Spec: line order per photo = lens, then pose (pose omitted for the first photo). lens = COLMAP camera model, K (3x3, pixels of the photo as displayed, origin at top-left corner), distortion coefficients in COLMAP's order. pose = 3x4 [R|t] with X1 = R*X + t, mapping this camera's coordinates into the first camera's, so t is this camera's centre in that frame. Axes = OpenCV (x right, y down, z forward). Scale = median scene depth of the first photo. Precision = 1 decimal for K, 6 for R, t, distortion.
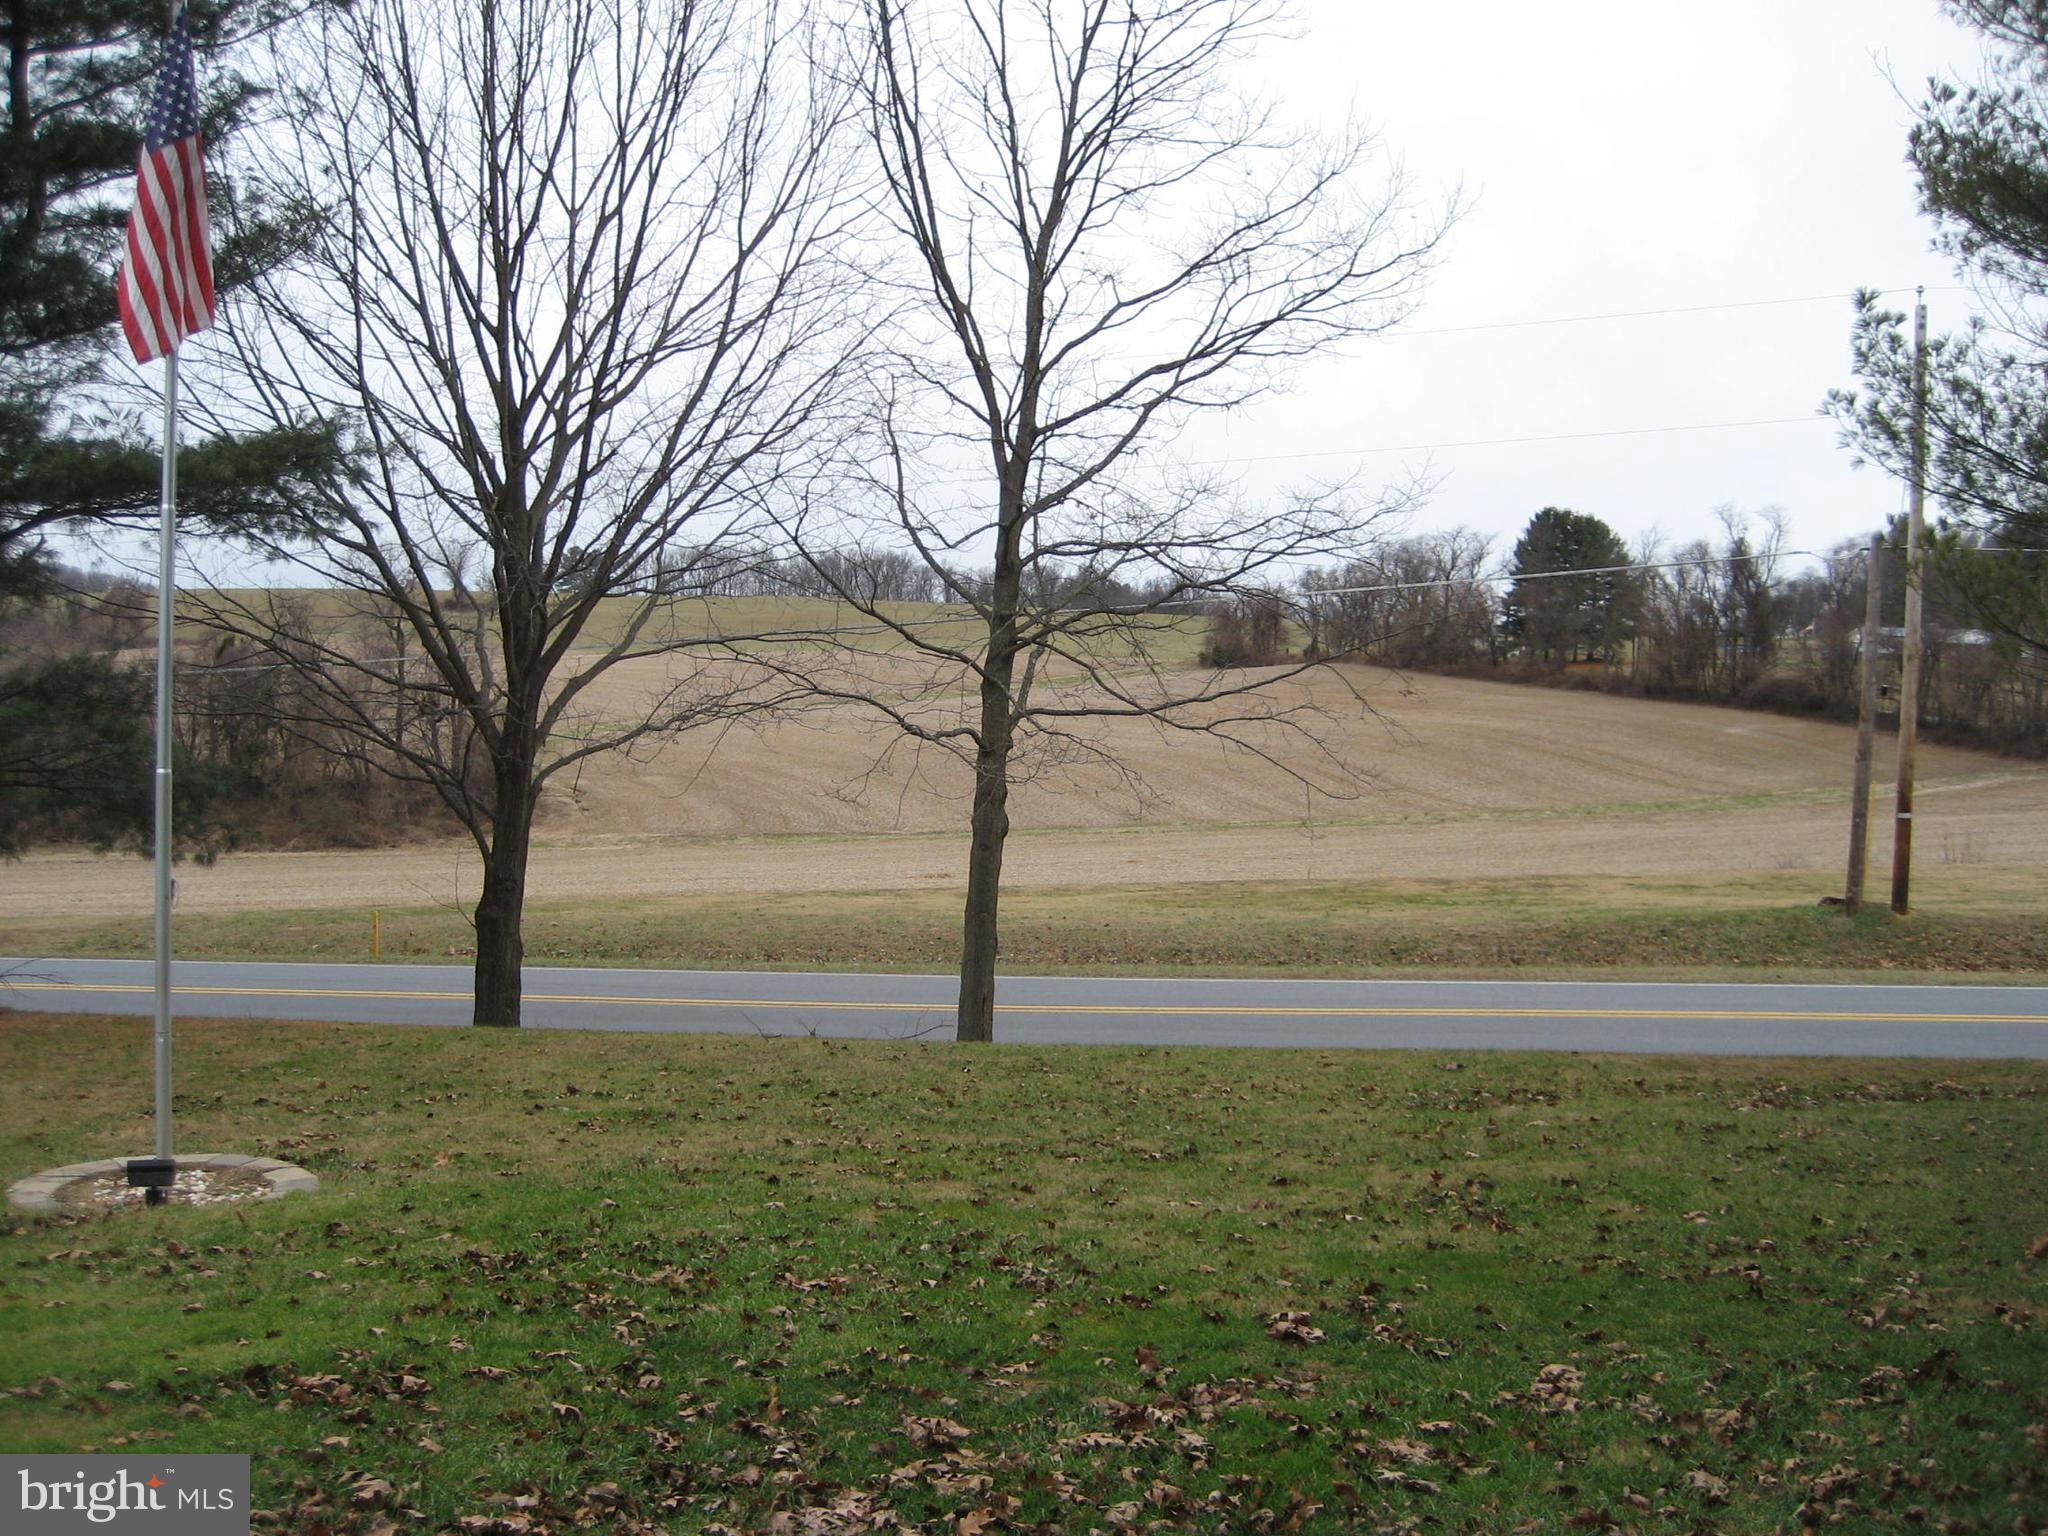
lens RADIAL K [[2133.8, 0, 1027.8], [0, 2133.8, 758.9], [0, 0, 1]] dist [-0.152067, 0.206779]
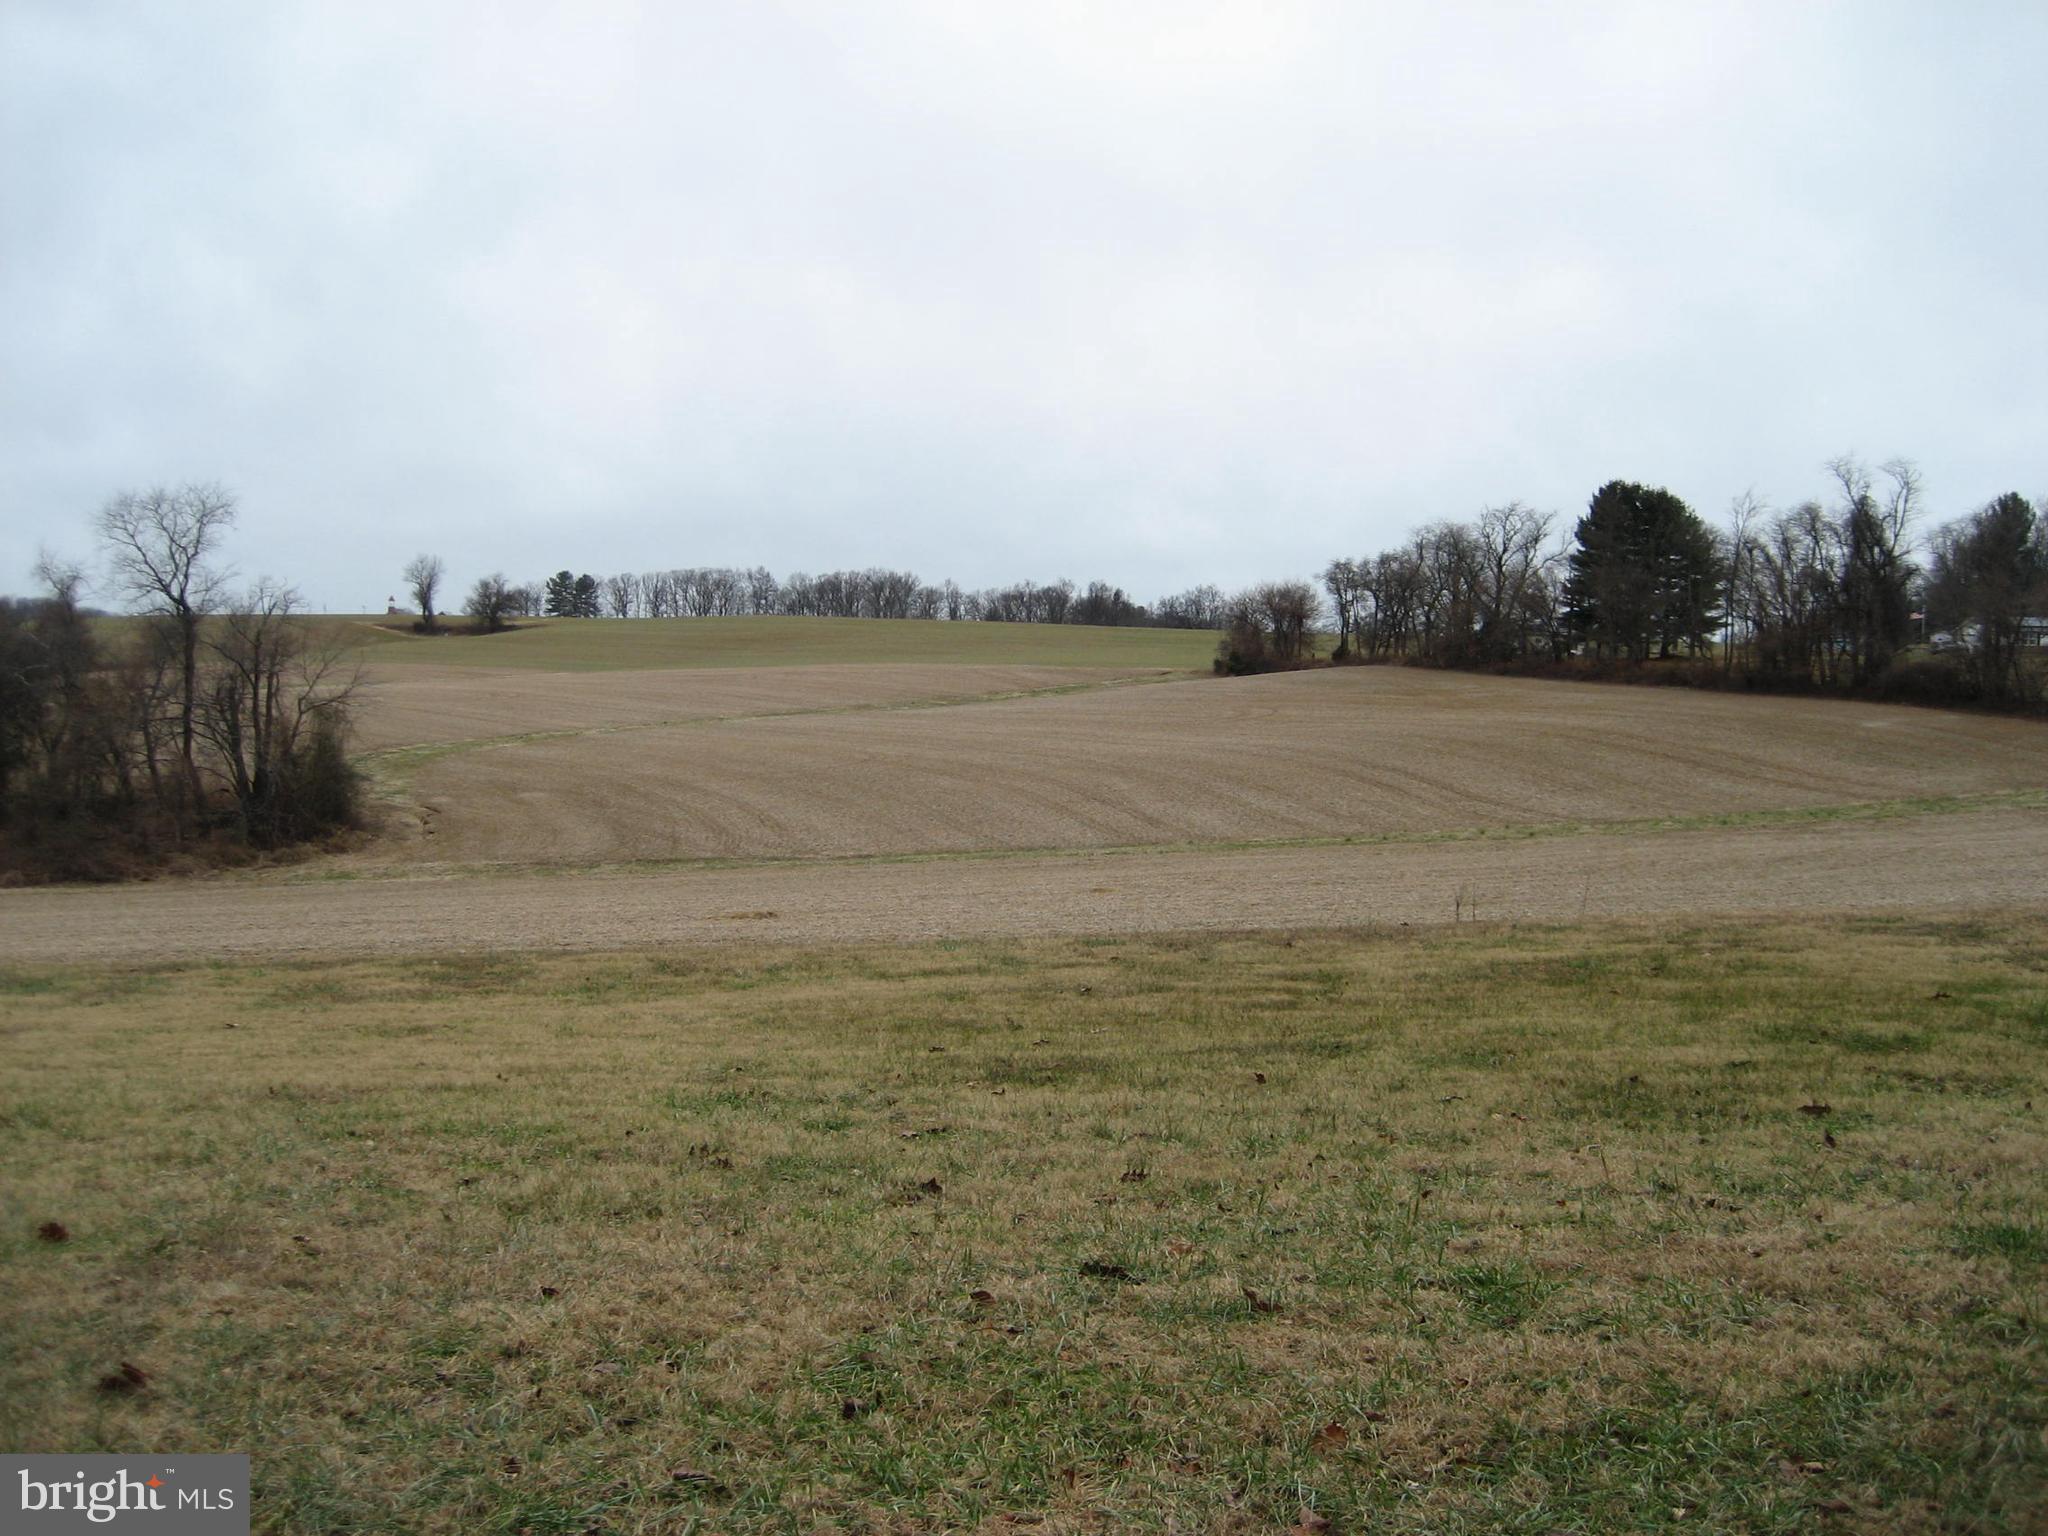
lens RADIAL K [[2133.8, 0, 1027.8], [0, 2133.8, 758.9], [0, 0, 1]] dist [-0.152067, 0.206779]
pose [[0.999917, -0.008850, -0.009325, 0.013354], [0.008693, 0.999823, -0.016711, 0.007427], [0.009471, 0.016628, 0.999817, 0.139025]]
